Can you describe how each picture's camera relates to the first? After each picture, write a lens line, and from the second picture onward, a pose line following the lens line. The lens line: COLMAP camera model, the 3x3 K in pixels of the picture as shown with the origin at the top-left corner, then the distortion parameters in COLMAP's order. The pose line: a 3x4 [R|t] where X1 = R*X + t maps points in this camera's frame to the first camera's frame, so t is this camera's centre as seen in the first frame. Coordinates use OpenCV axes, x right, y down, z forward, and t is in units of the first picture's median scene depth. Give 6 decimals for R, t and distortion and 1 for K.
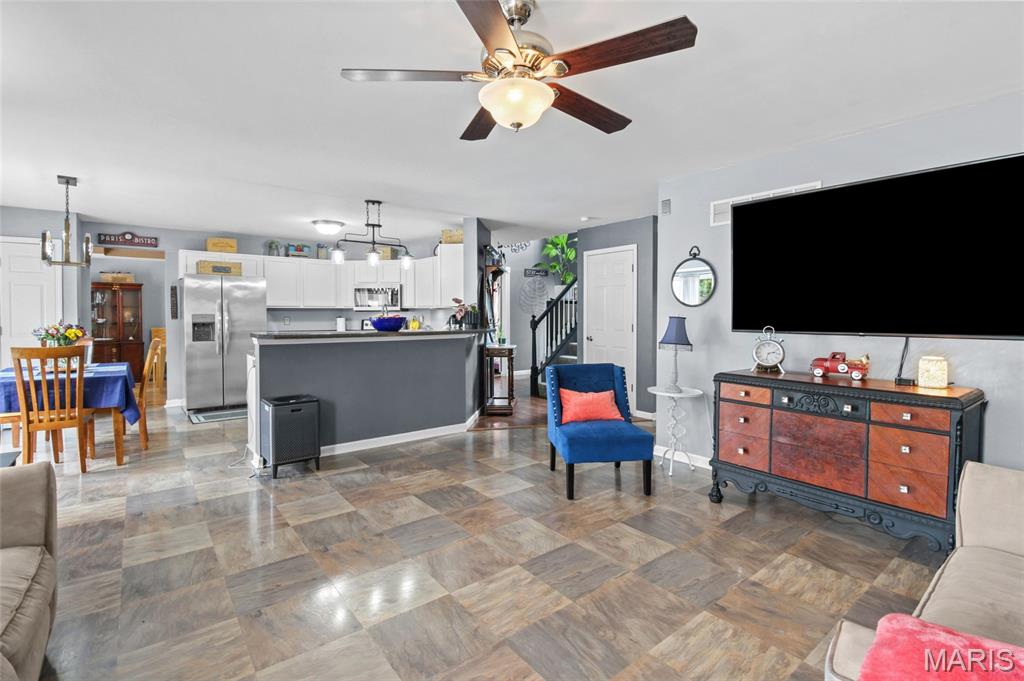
lens RADIAL K [[467.3, 0, 499.5], [0, 467.3, 319.8], [0, 0, 1]] dist [-0.000374, -0.000524]
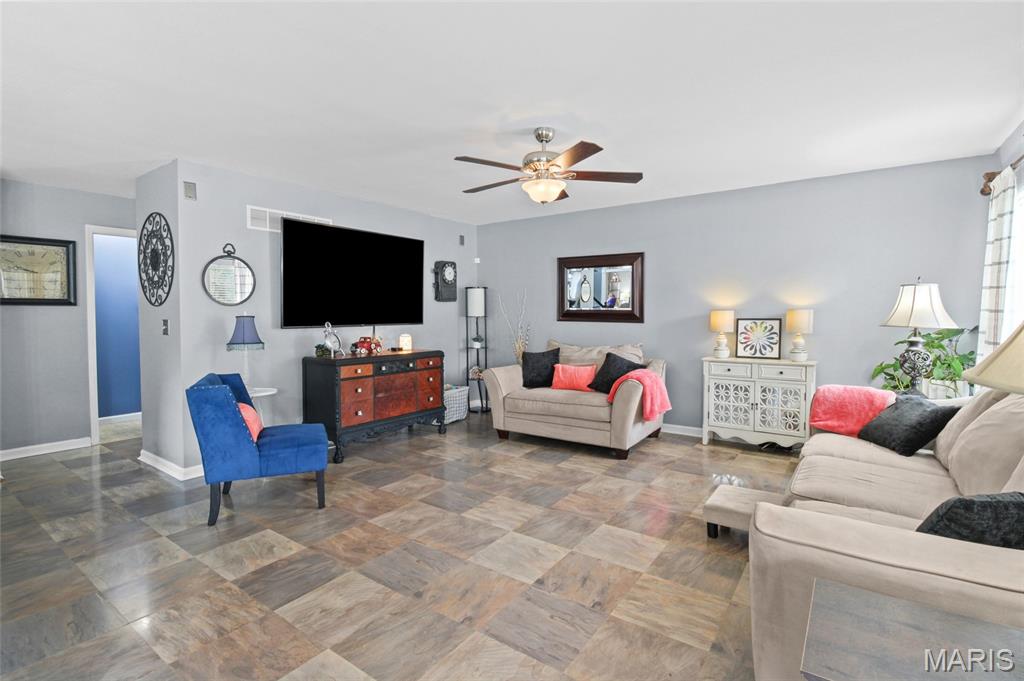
lens RADIAL K [[467.3, 0, 532.5], [0, 467.3, 323.3], [0, 0, 1]] dist [-0.000374, -0.000524]
pose [[-0.301181, -0.019175, 0.953374, -1.009380], [0.021653, 0.999402, 0.026941, -0.006997], [-0.953321, 0.028758, -0.300586, 1.003821]]
